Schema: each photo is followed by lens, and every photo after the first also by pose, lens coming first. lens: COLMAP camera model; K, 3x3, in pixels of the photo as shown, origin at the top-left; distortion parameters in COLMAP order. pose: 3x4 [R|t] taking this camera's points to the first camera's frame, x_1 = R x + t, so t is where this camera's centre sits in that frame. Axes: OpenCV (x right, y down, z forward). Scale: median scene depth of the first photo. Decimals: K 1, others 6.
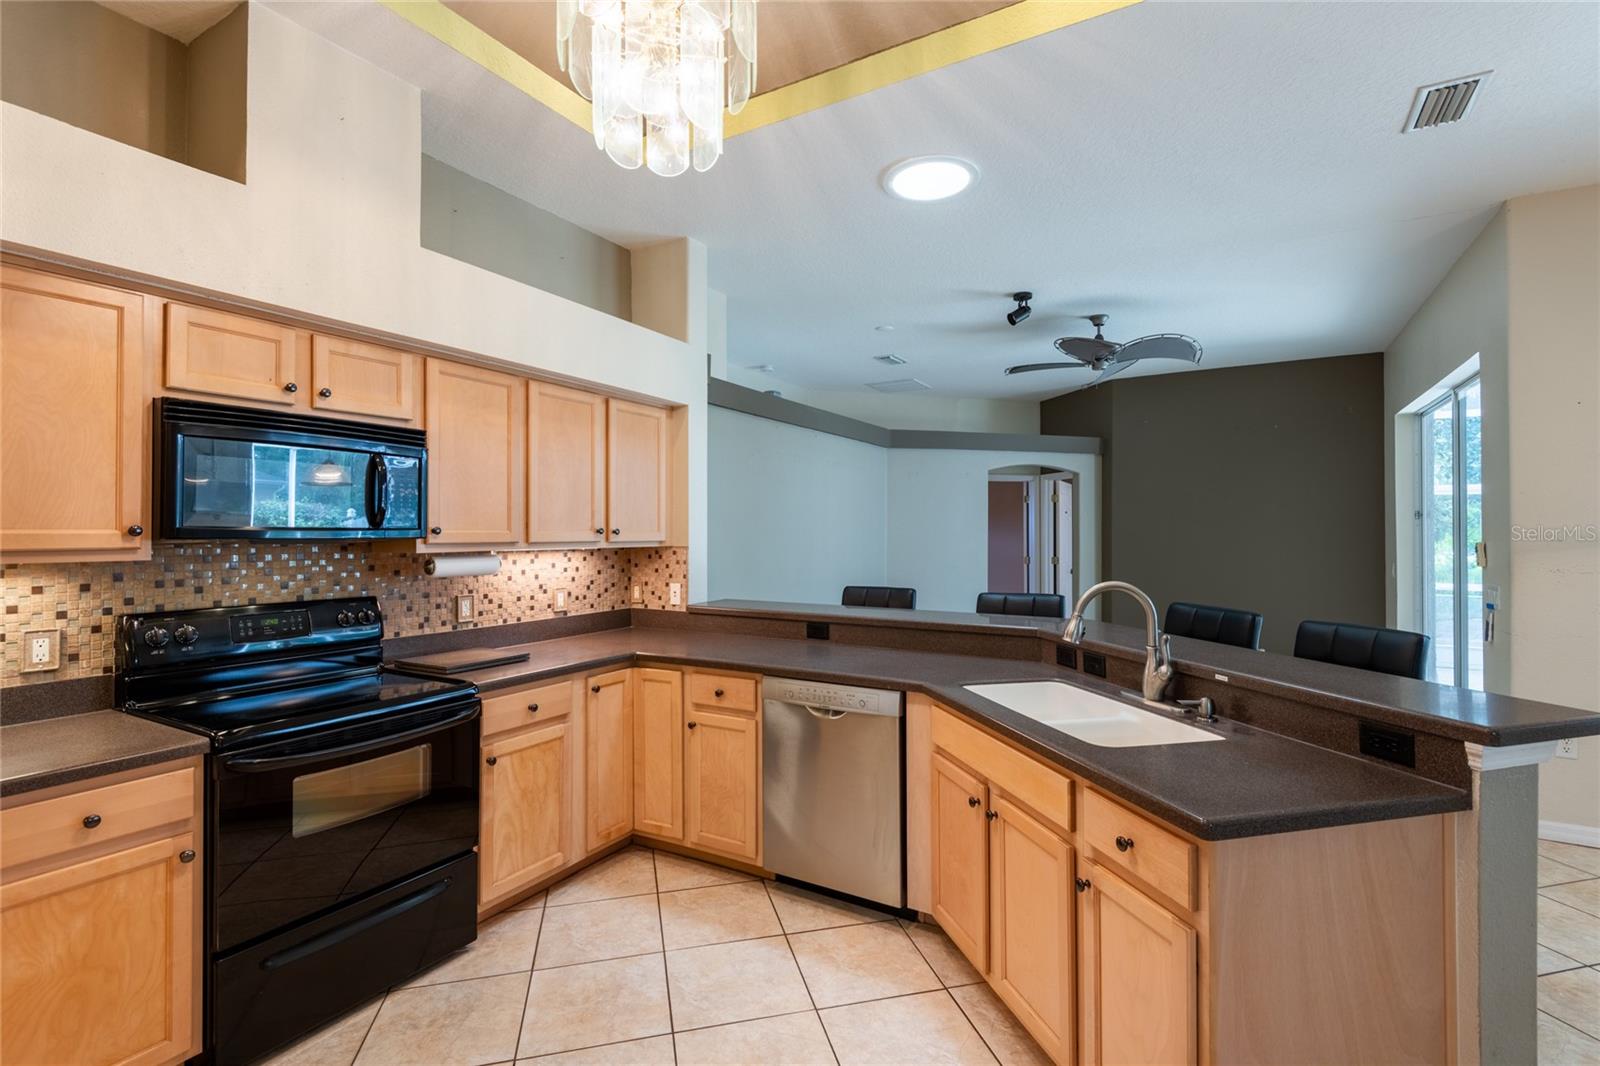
lens RADIAL K [[741.9, 0, 809.9], [0, 741.9, 525.3], [0, 0, 1]] dist [0.011328, -0.006790]
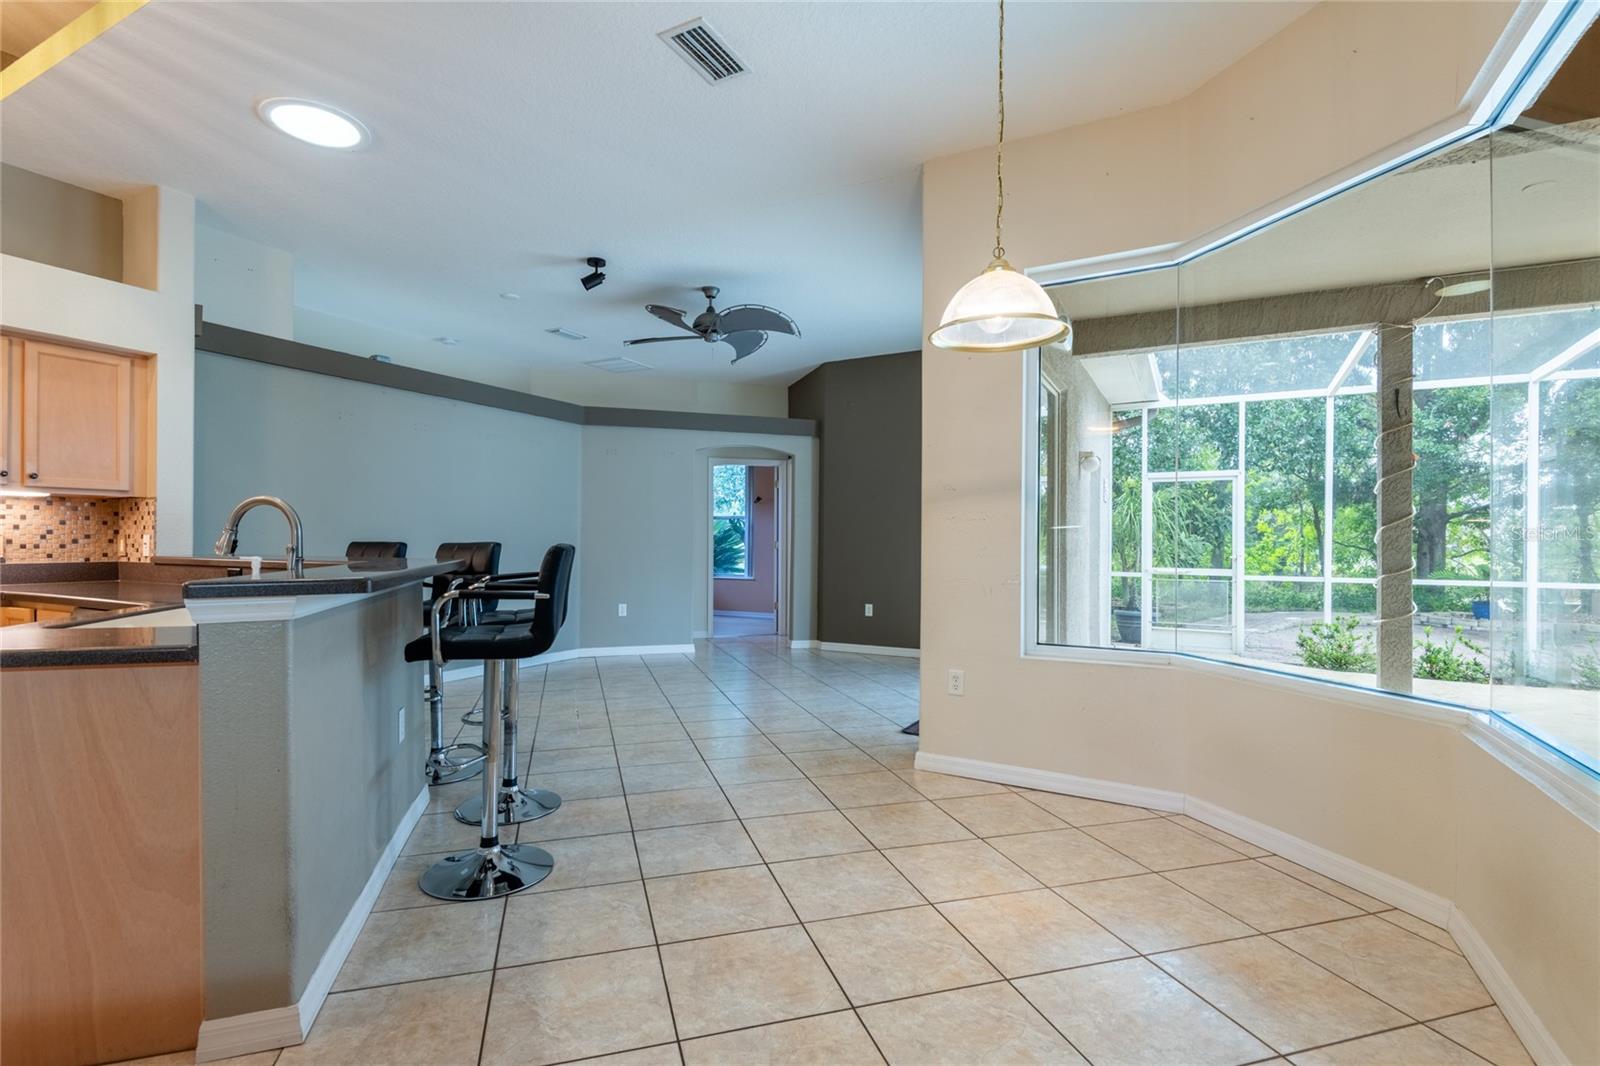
lens RADIAL K [[741.9, 0, 802.7], [0, 741.9, 545.6], [0, 0, 1]] dist [0.011328, -0.006790]
pose [[0.998581, -0.000714, 0.053241, 0.625427], [-0.000216, 0.999847, 0.017466, 0.073577], [-0.053245, -0.017452, 0.998429, -0.041559]]
